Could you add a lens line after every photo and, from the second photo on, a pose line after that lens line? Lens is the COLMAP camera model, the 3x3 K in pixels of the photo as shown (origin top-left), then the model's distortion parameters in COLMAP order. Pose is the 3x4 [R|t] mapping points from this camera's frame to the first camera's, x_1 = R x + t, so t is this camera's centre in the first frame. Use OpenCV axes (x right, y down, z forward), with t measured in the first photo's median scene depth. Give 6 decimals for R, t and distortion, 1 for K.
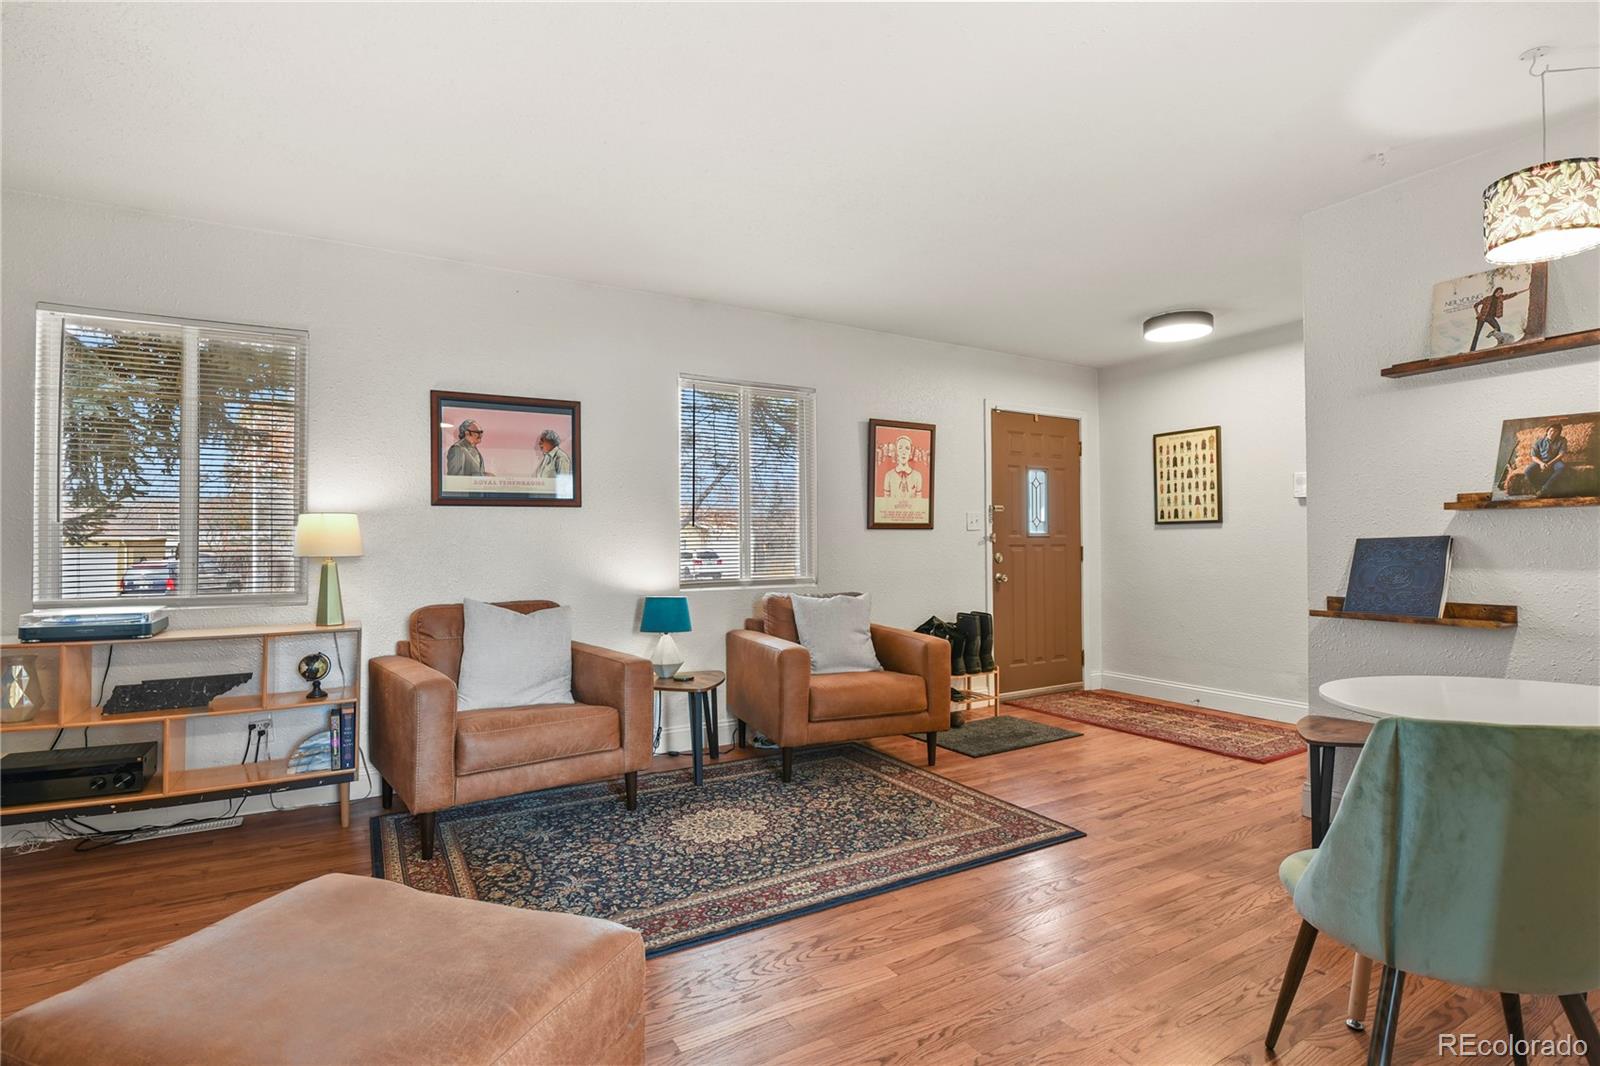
lens RADIAL K [[775.8, 0, 807.8], [0, 775.8, 531.8], [0, 0, 1]] dist [-0.017454, -0.000747]
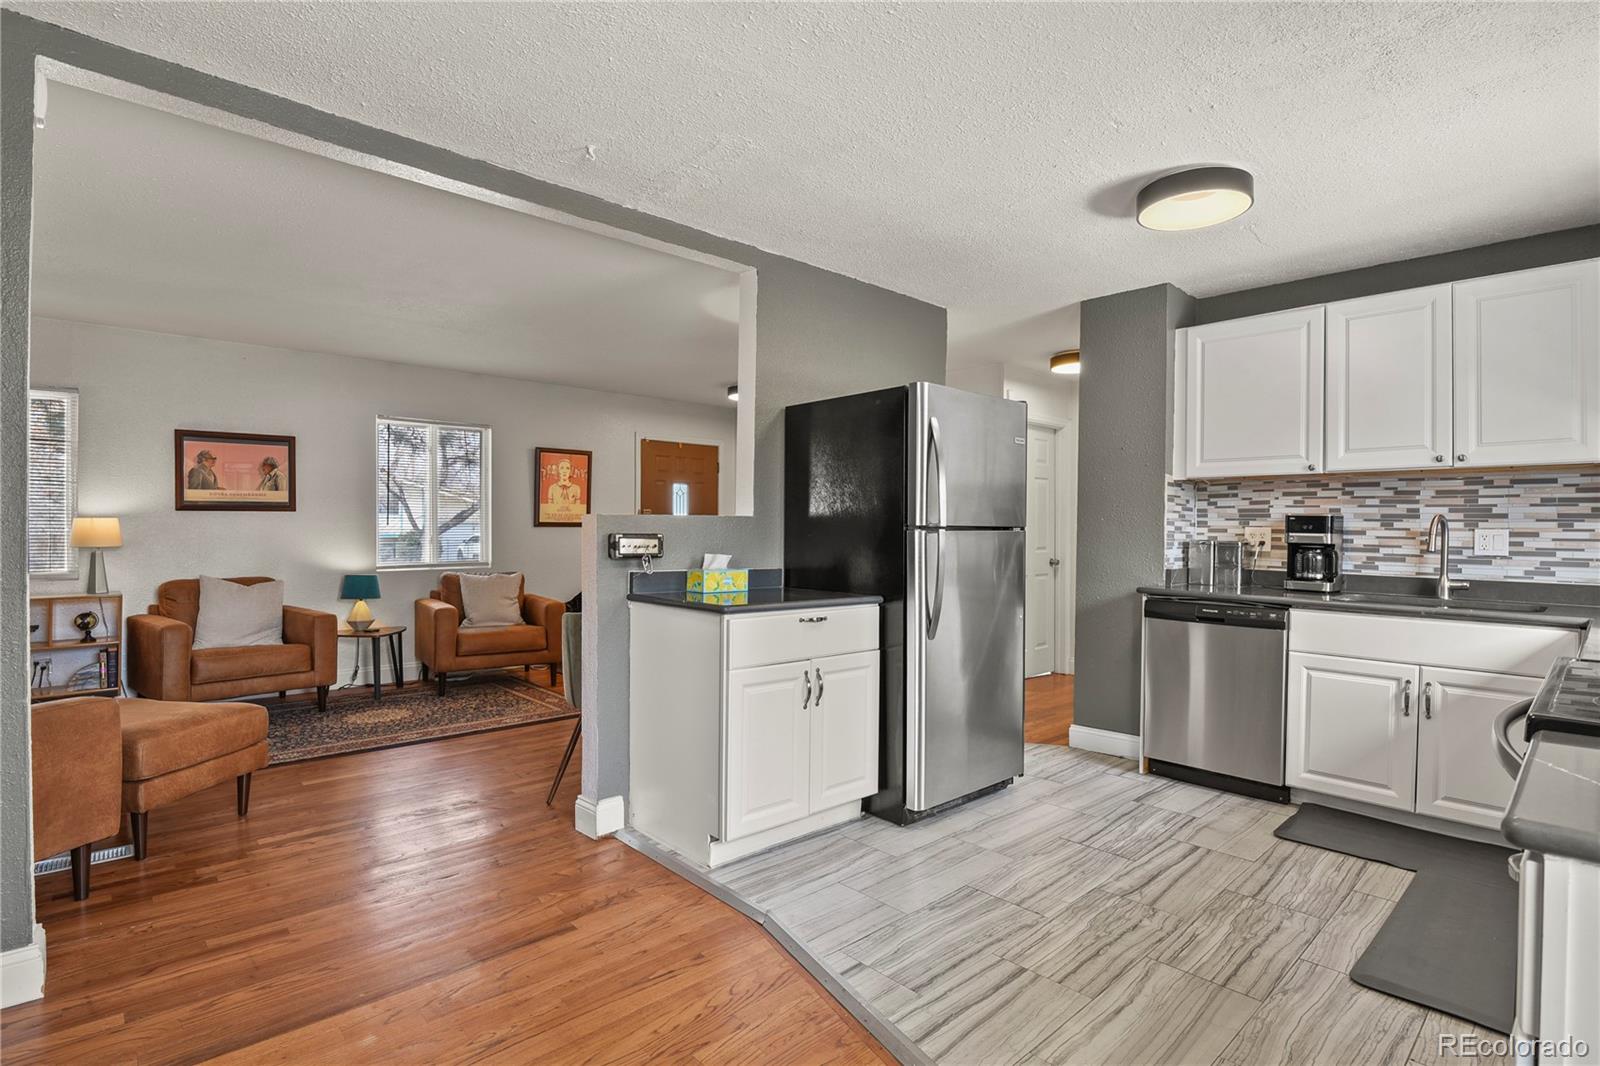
lens RADIAL K [[794.3, 0, 819.5], [0, 794.3, 533.8], [0, 0, 1]] dist [-0.024721, -0.001286]
pose [[0.974572, 0.008326, 0.223921, 0.348111], [-0.013595, 0.999666, 0.021998, -0.039180], [-0.223663, -0.024483, 0.974359, -0.668417]]
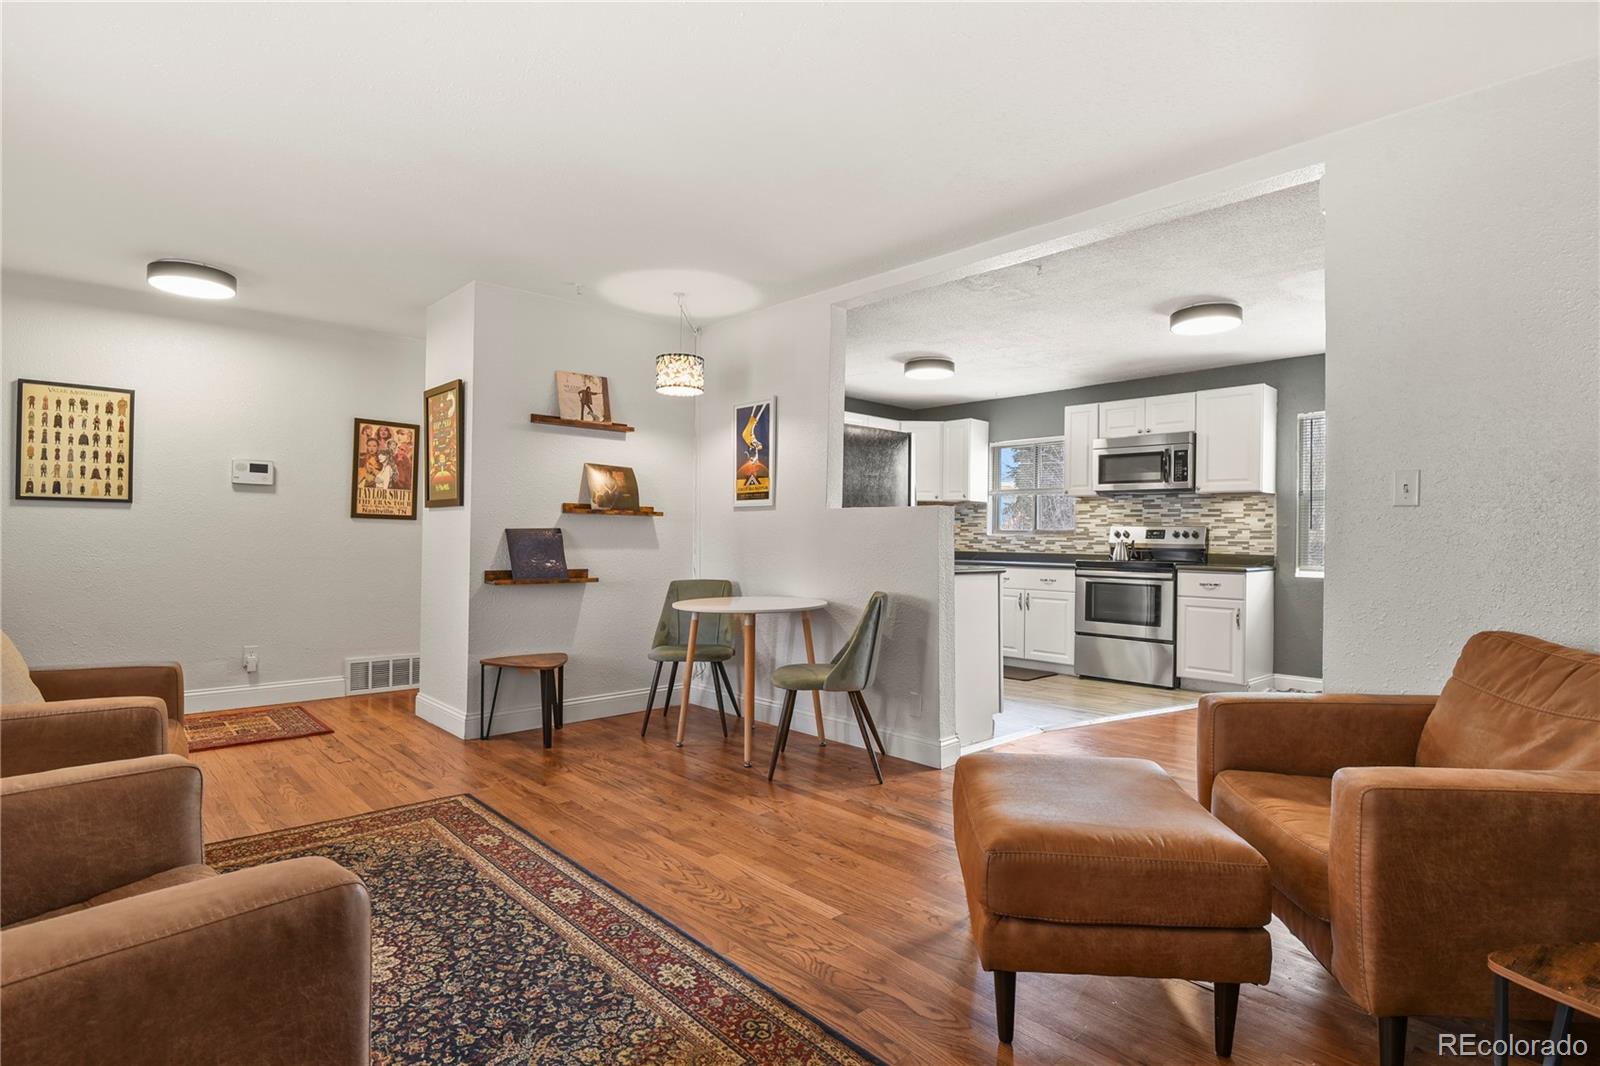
lens RADIAL K [[794.3, 0, 819.5], [0, 794.3, 533.8], [0, 0, 1]] dist [-0.024721, -0.001286]
pose [[-0.231940, 0.008111, 0.972696, -0.714934], [-0.029123, 0.999459, -0.015279, 0.019899], [-0.972294, -0.031871, -0.231578, 0.660952]]
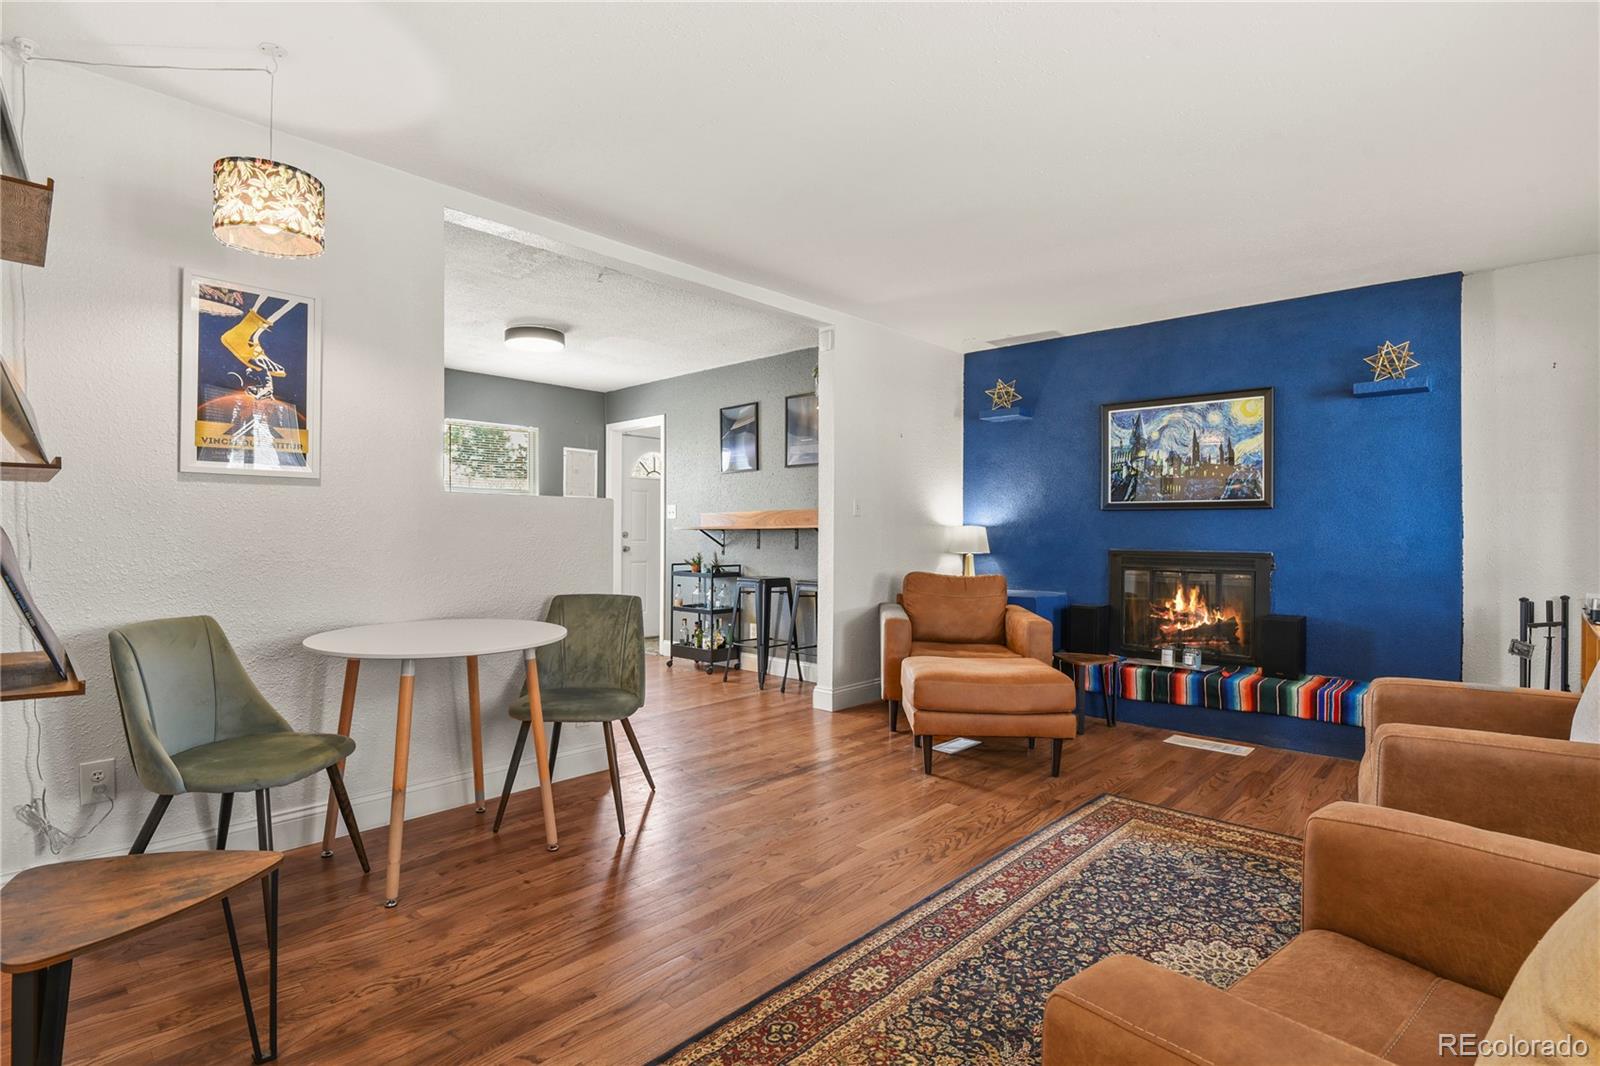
lens RADIAL K [[775.8, 0, 807.8], [0, 775.8, 531.8], [0, 0, 1]] dist [-0.017454, -0.000747]
pose [[-0.958565, -0.001572, -0.284871, 0.333898], [0.004338, 0.999788, -0.020116, 0.025404], [0.284842, -0.020519, -0.958355, 1.302720]]
